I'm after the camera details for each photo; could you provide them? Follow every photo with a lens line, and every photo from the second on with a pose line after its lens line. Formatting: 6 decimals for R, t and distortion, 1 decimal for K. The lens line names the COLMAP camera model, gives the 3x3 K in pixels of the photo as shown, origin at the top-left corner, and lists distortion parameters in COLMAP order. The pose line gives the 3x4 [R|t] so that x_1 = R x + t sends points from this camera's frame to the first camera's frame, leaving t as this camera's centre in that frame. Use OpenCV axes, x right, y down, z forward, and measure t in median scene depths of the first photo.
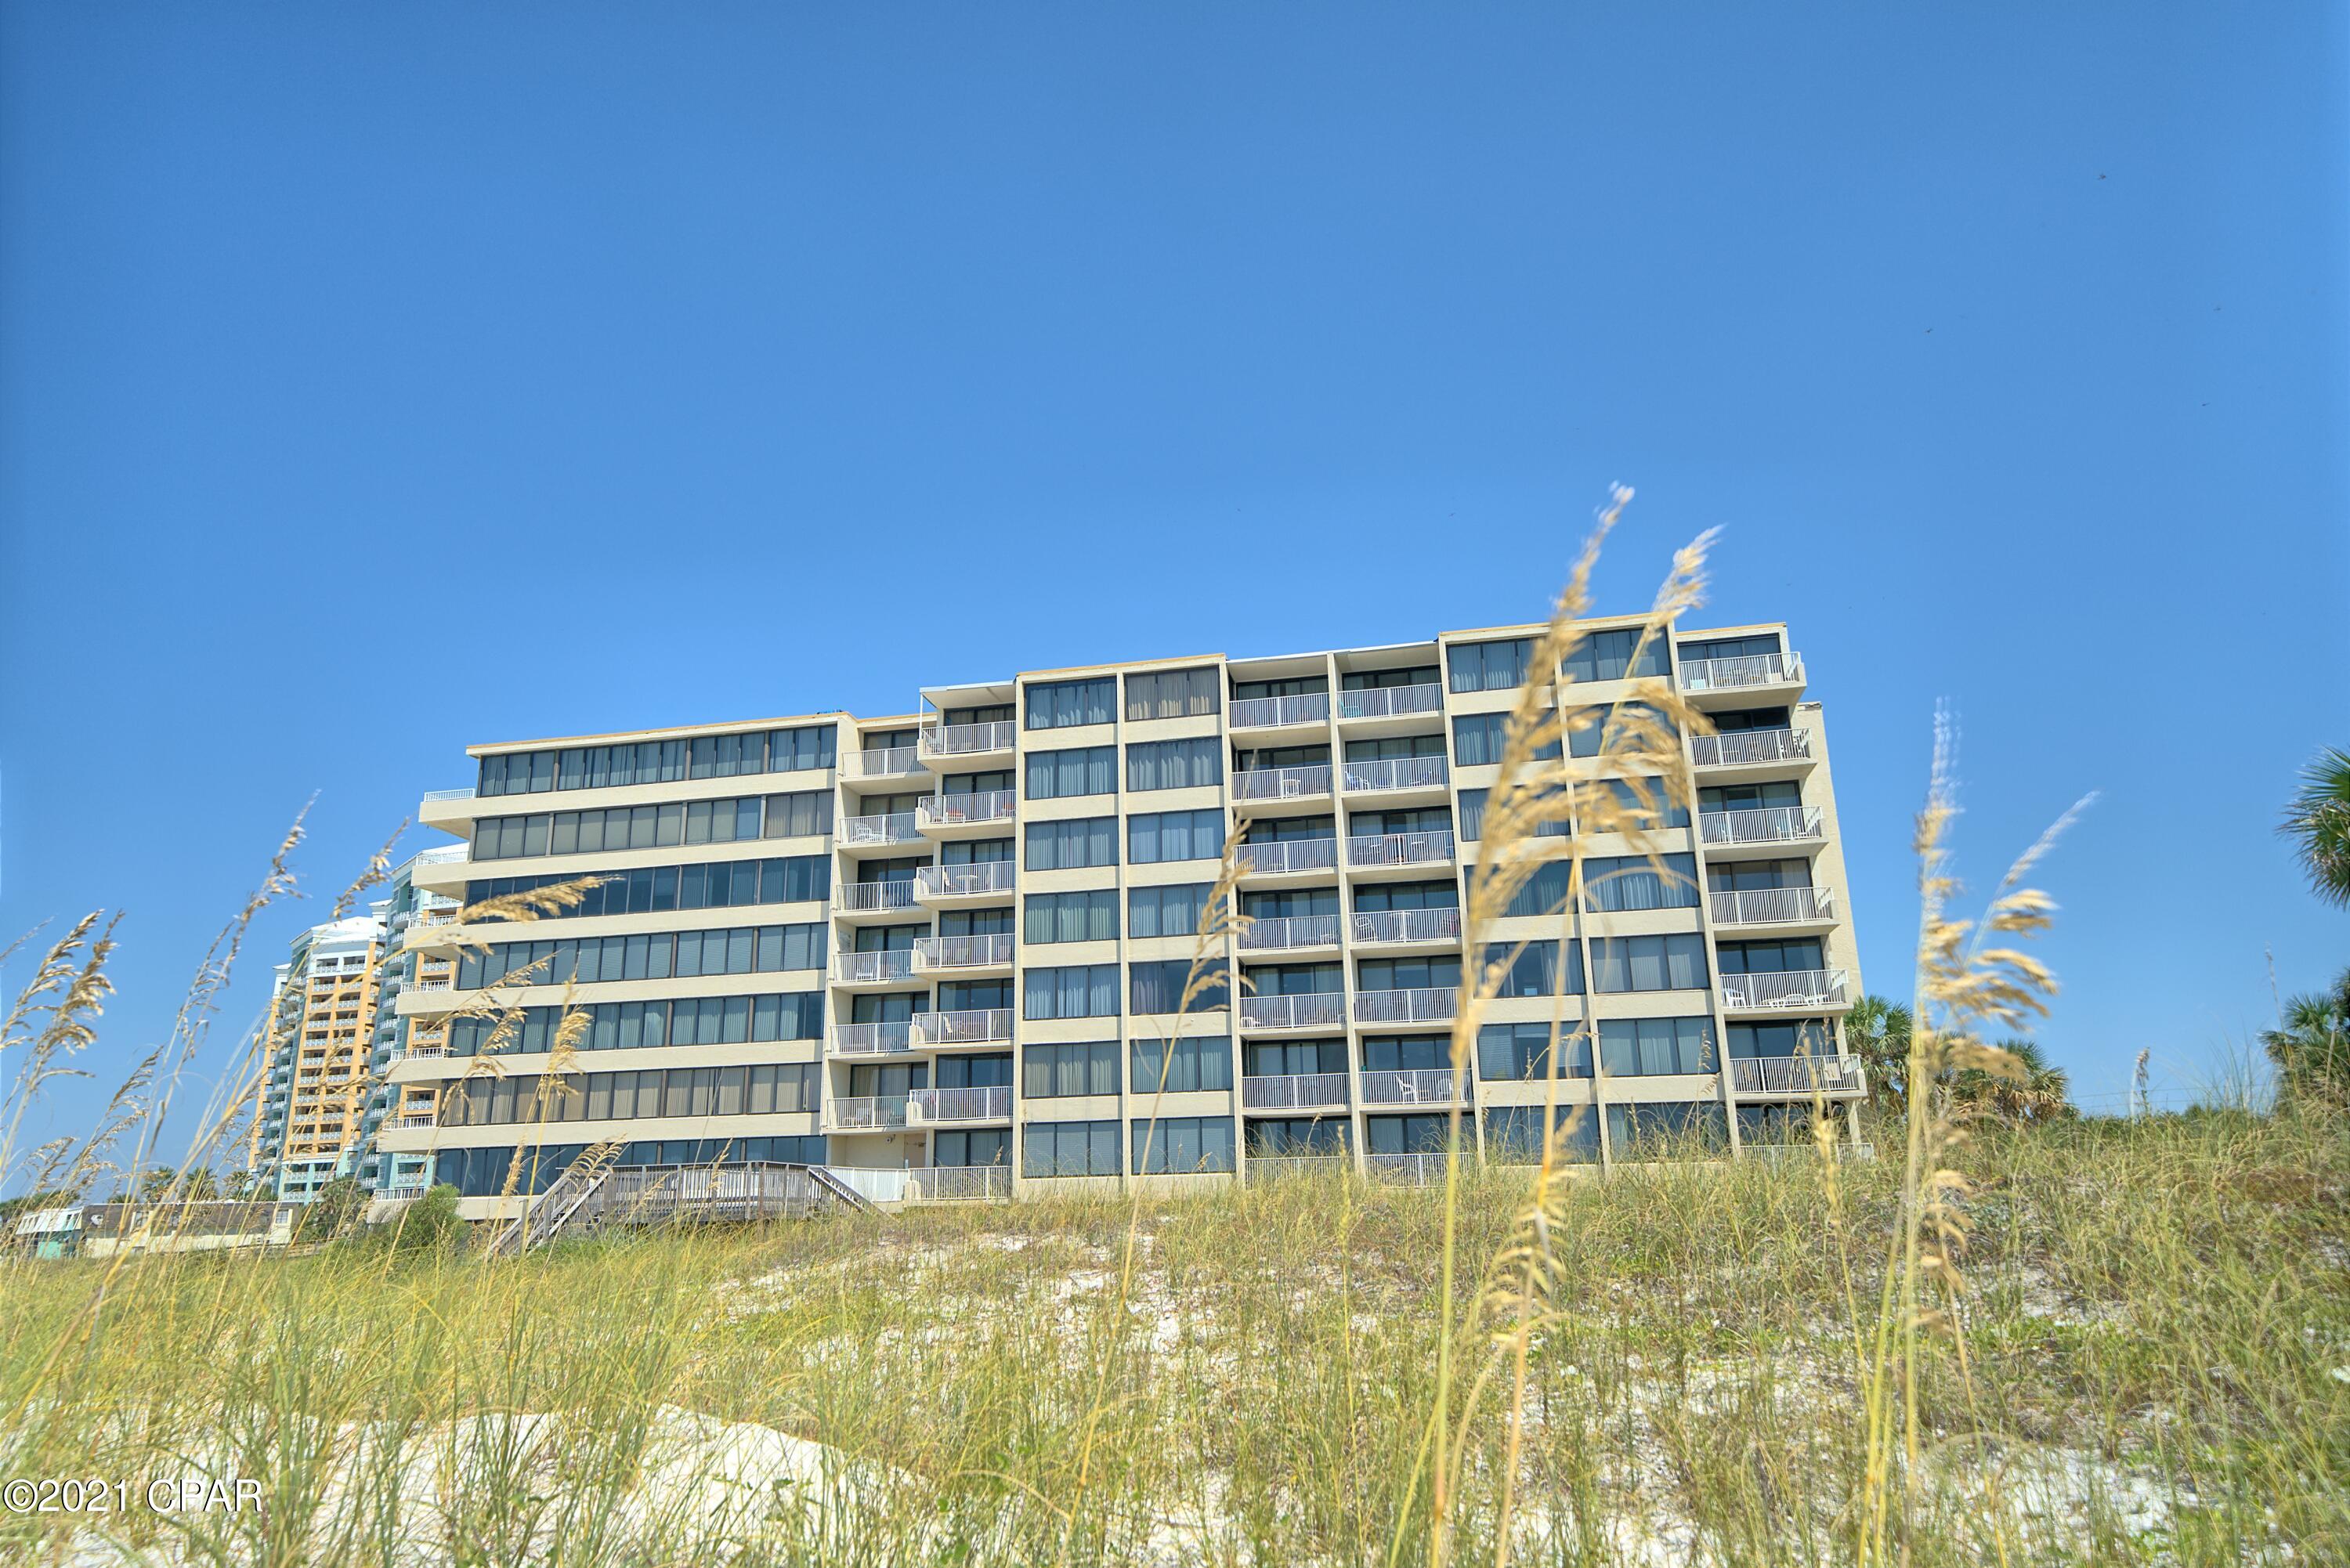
lens RADIAL K [[1538.1, 0, 1175.0], [0, 1538.1, 784.0], [0, 0, 1]] dist [0.036528, 0.000683]
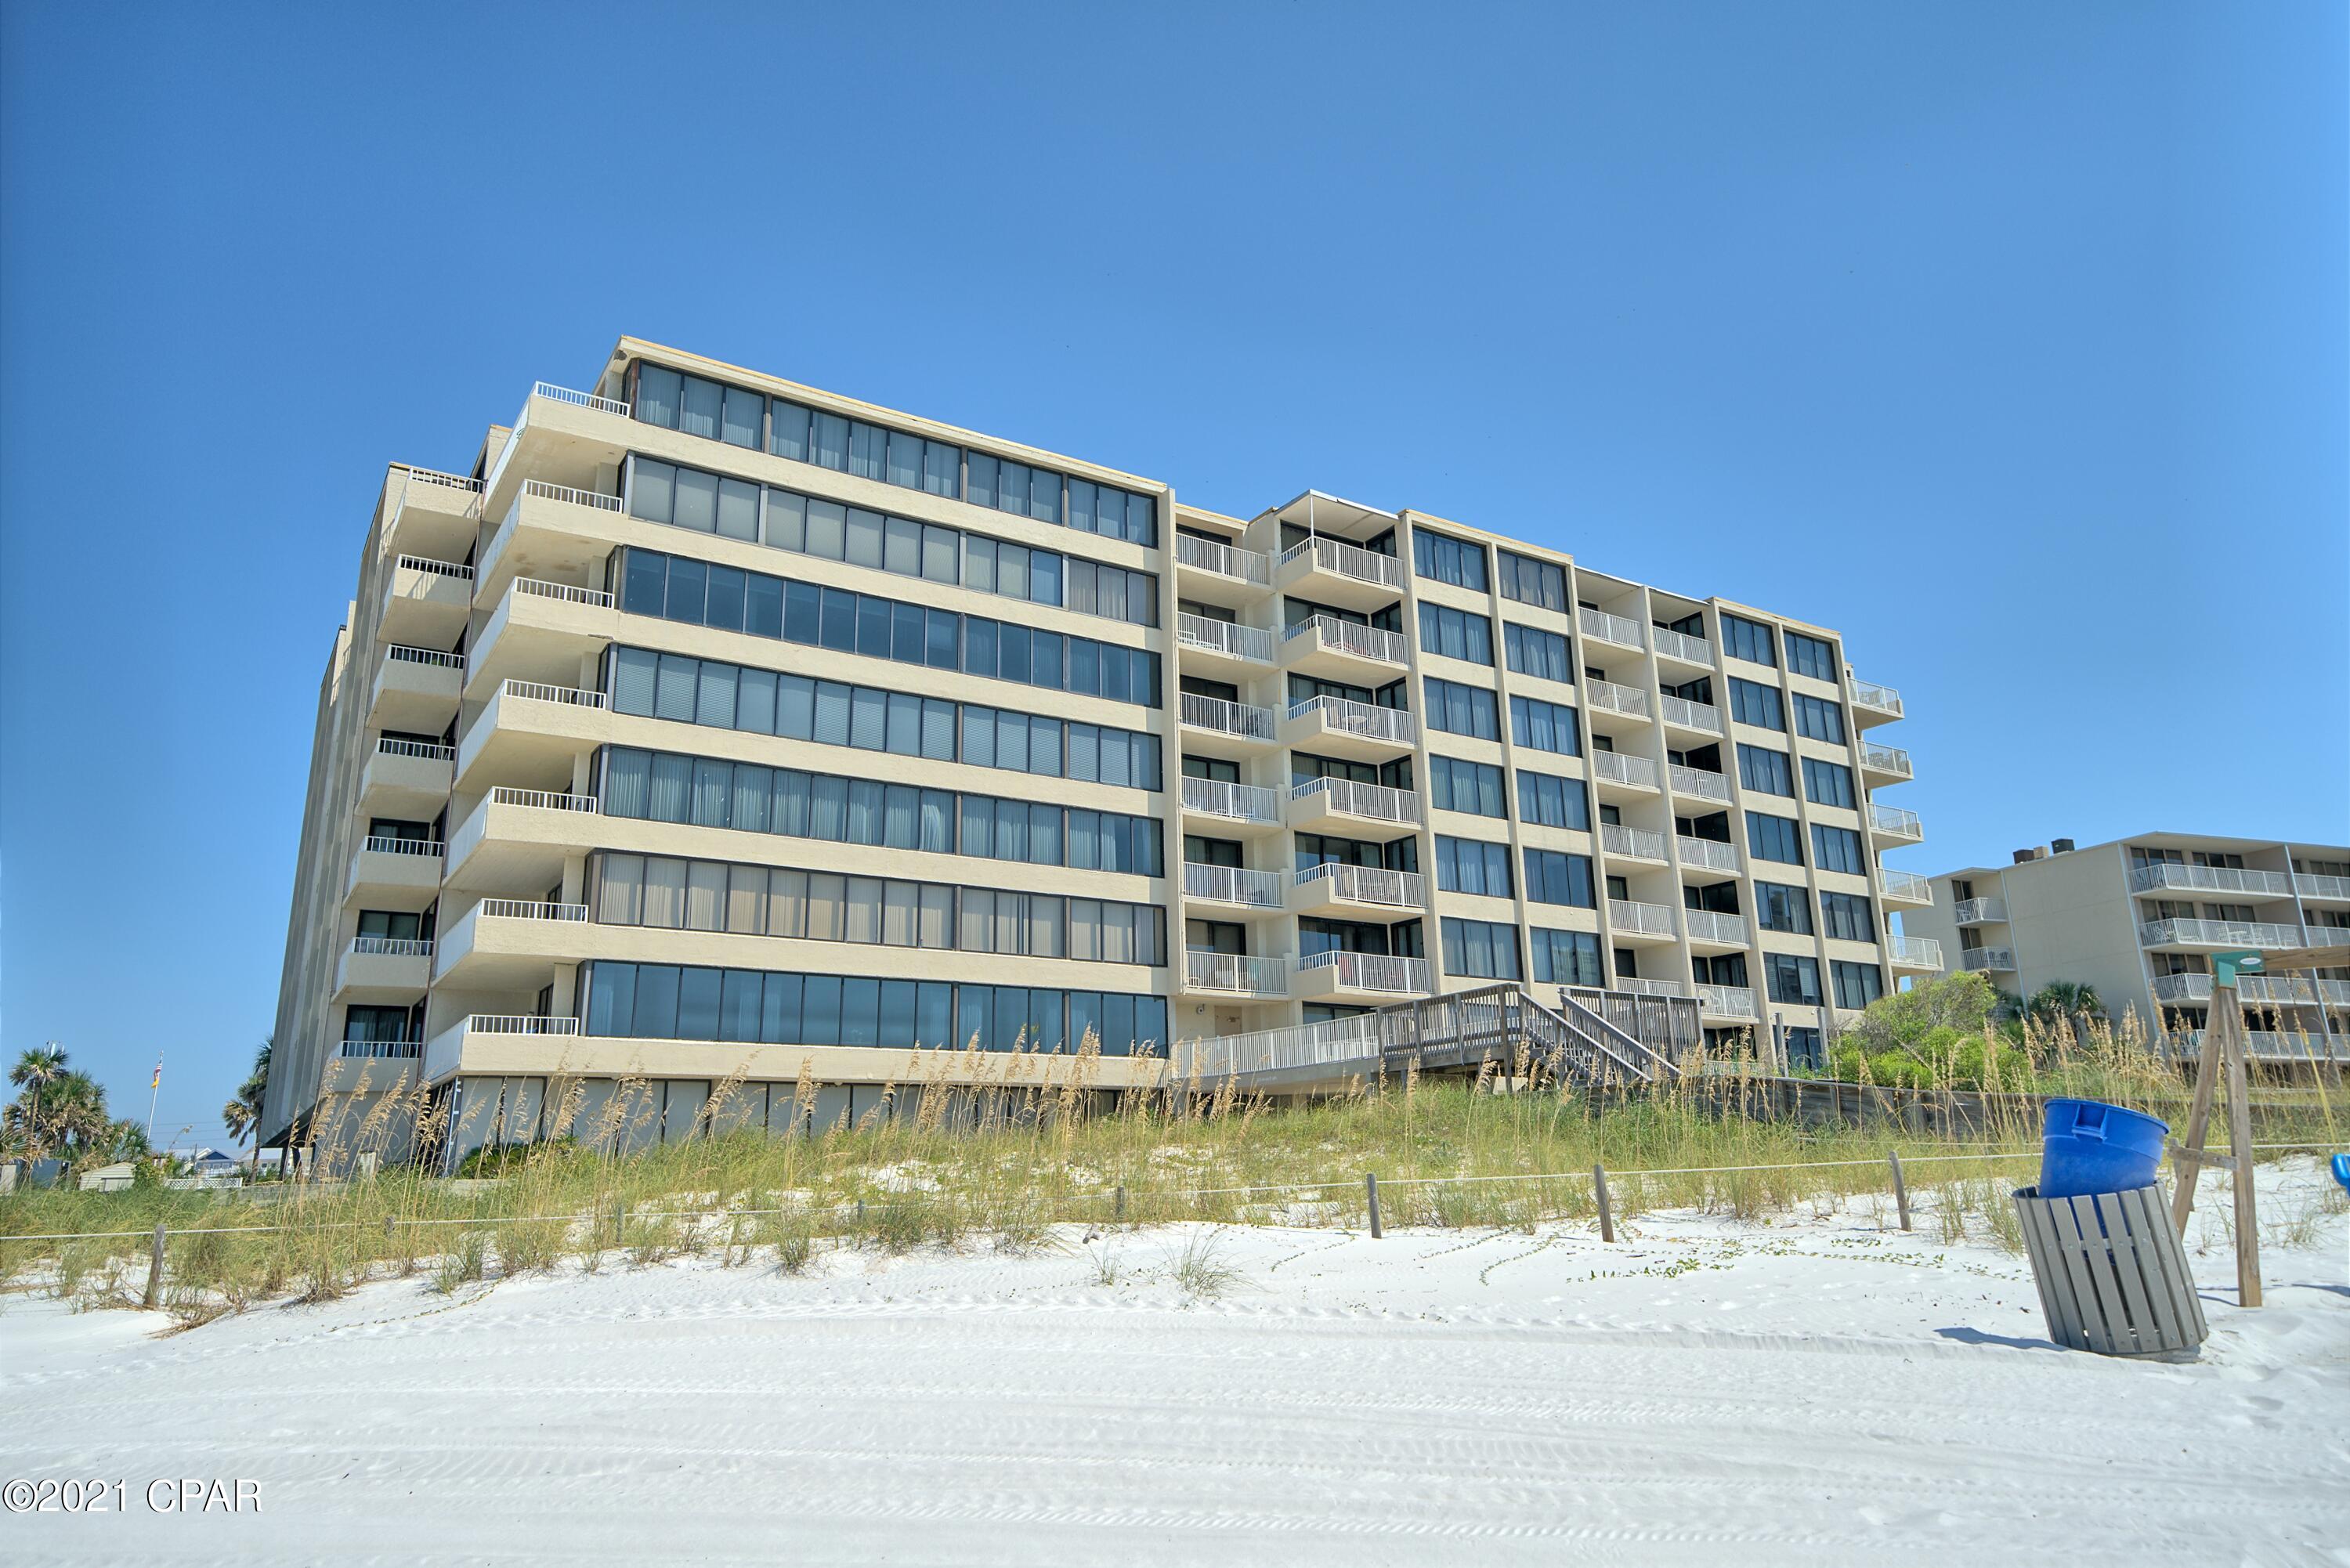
lens RADIAL K [[1538.1, 0, 1175.0], [0, 1538.1, 784.0], [0, 0, 1]] dist [0.036528, 0.000683]
pose [[0.713748, 0.192866, 0.673325, -0.742815], [-0.197593, 0.977738, -0.070606, 0.167762], [-0.671953, -0.082649, 0.735968, 0.402734]]
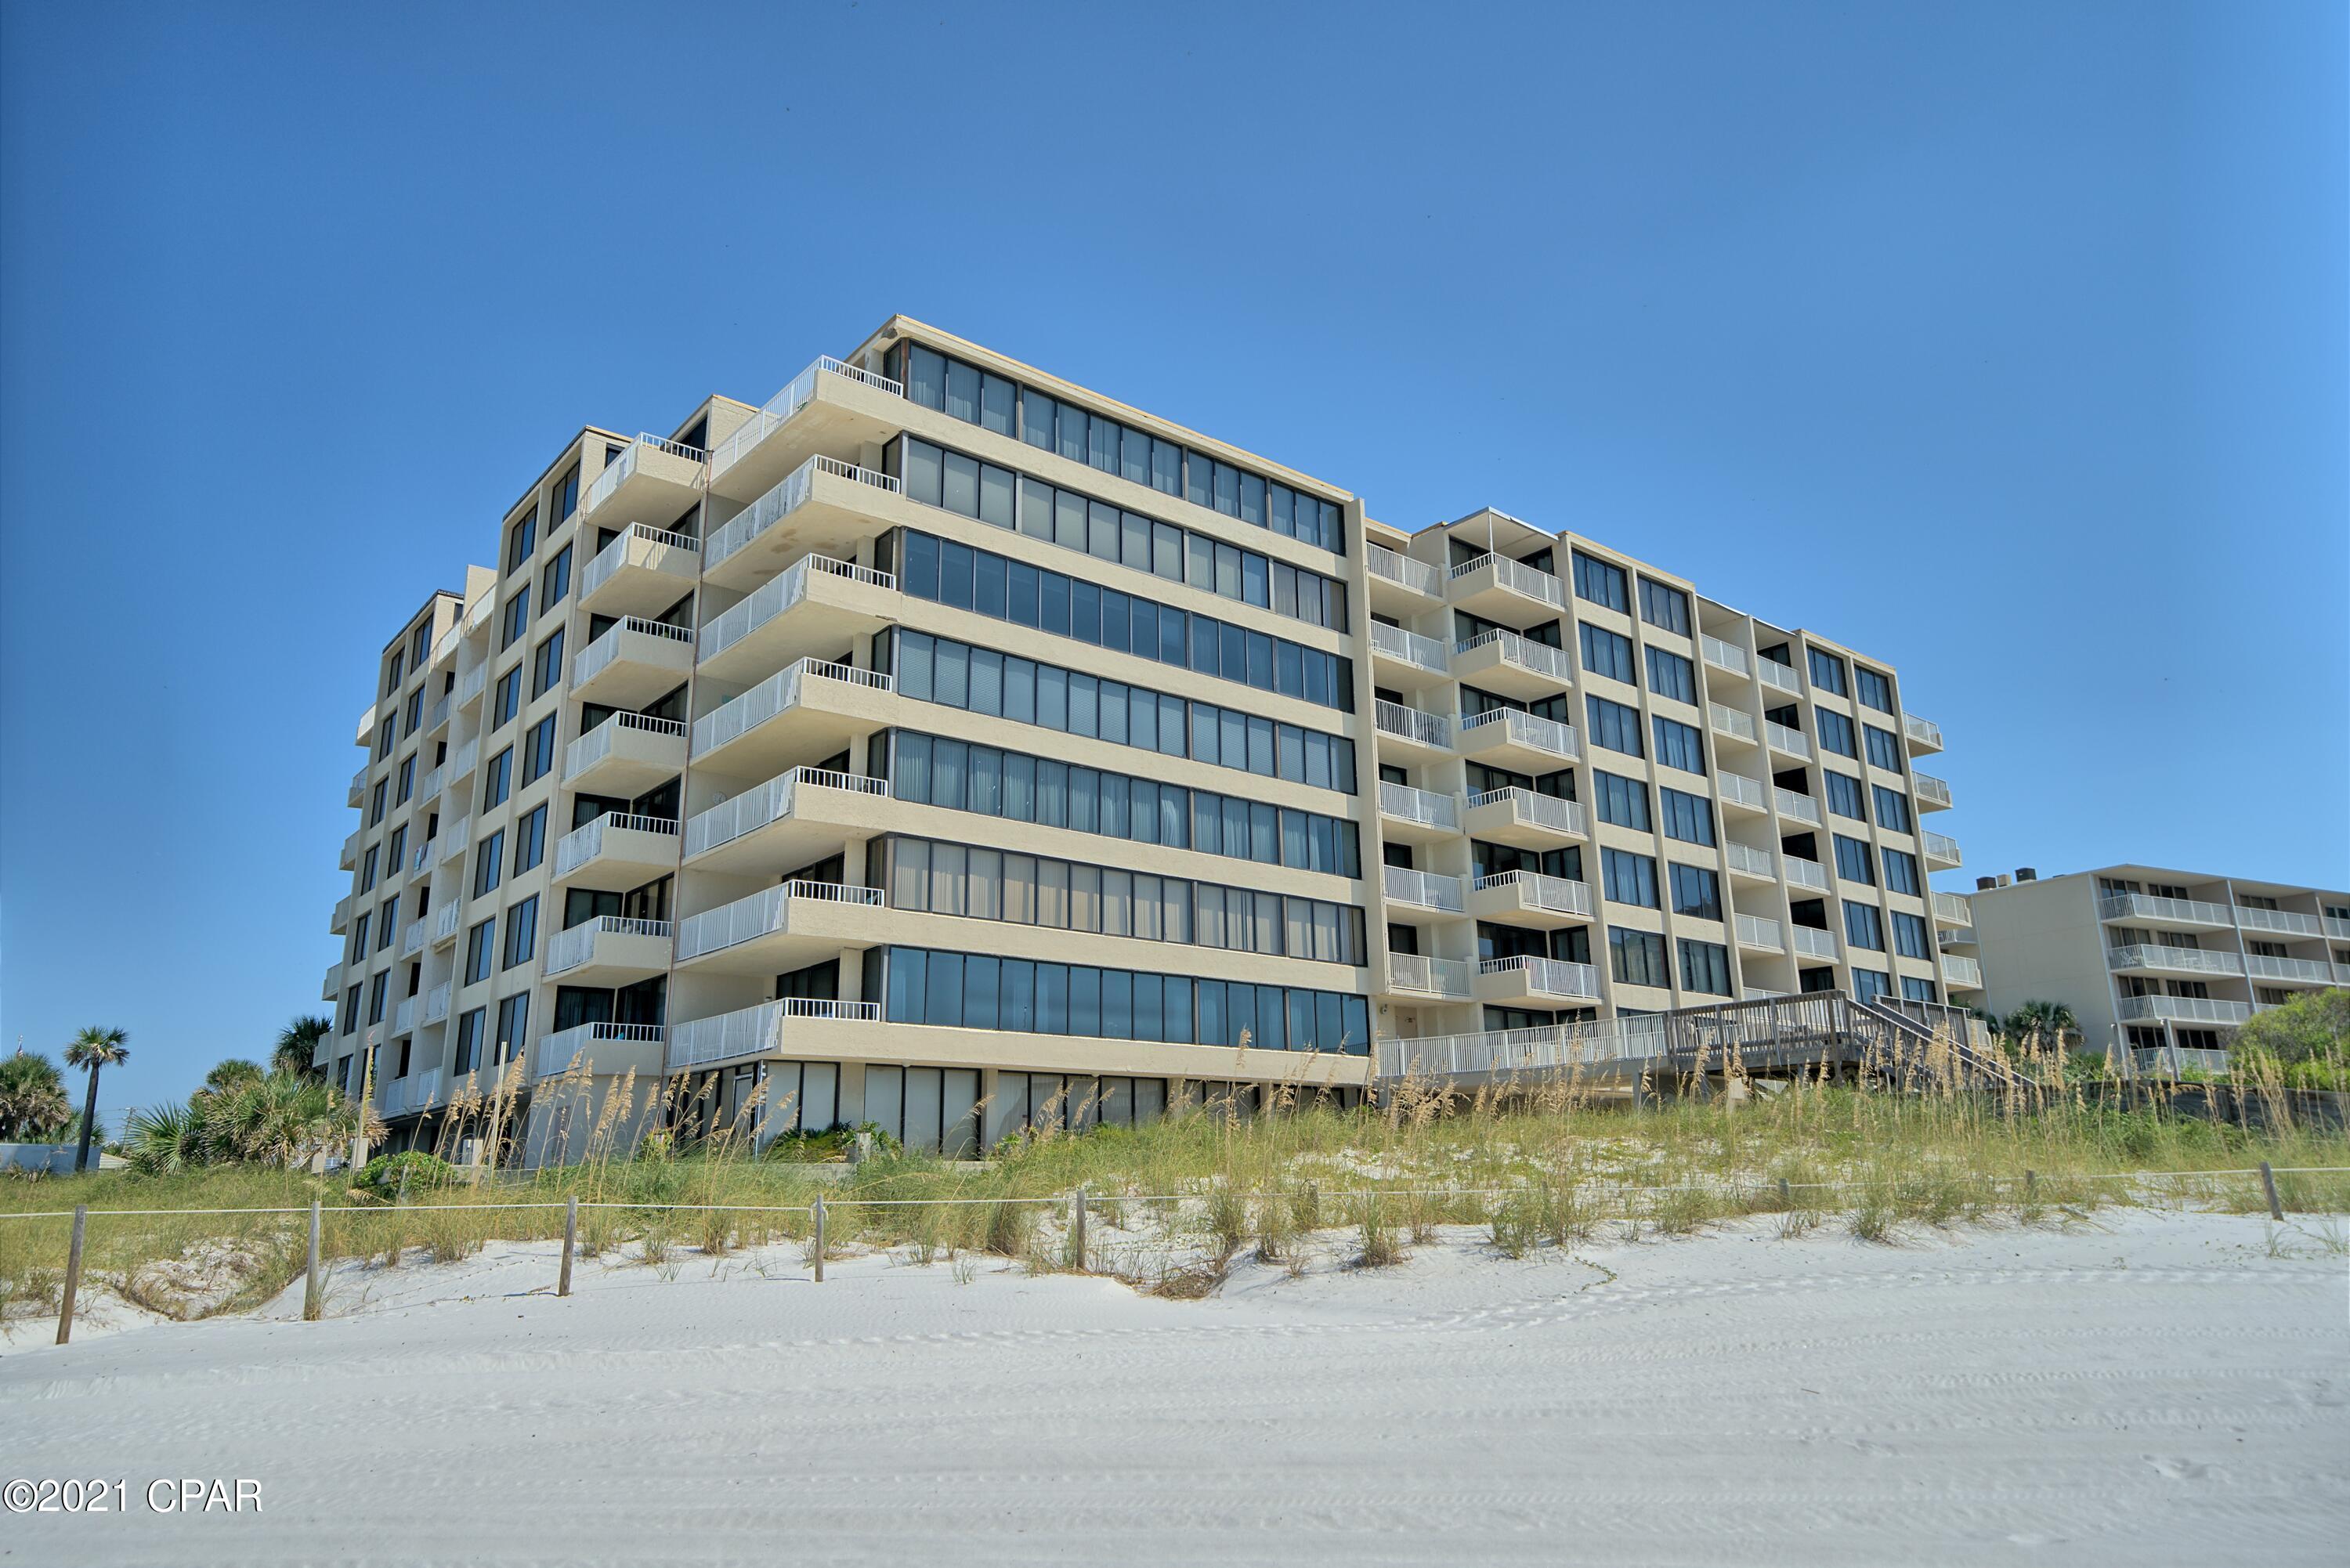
lens RADIAL K [[1538.1, 0, 1175.0], [0, 1538.1, 784.0], [0, 0, 1]] dist [0.036528, 0.000683]
pose [[0.622203, 0.219705, 0.751395, -0.880101], [-0.223630, 0.969699, -0.098356, 0.211946], [-0.750236, -0.106838, 0.652482, 0.534044]]
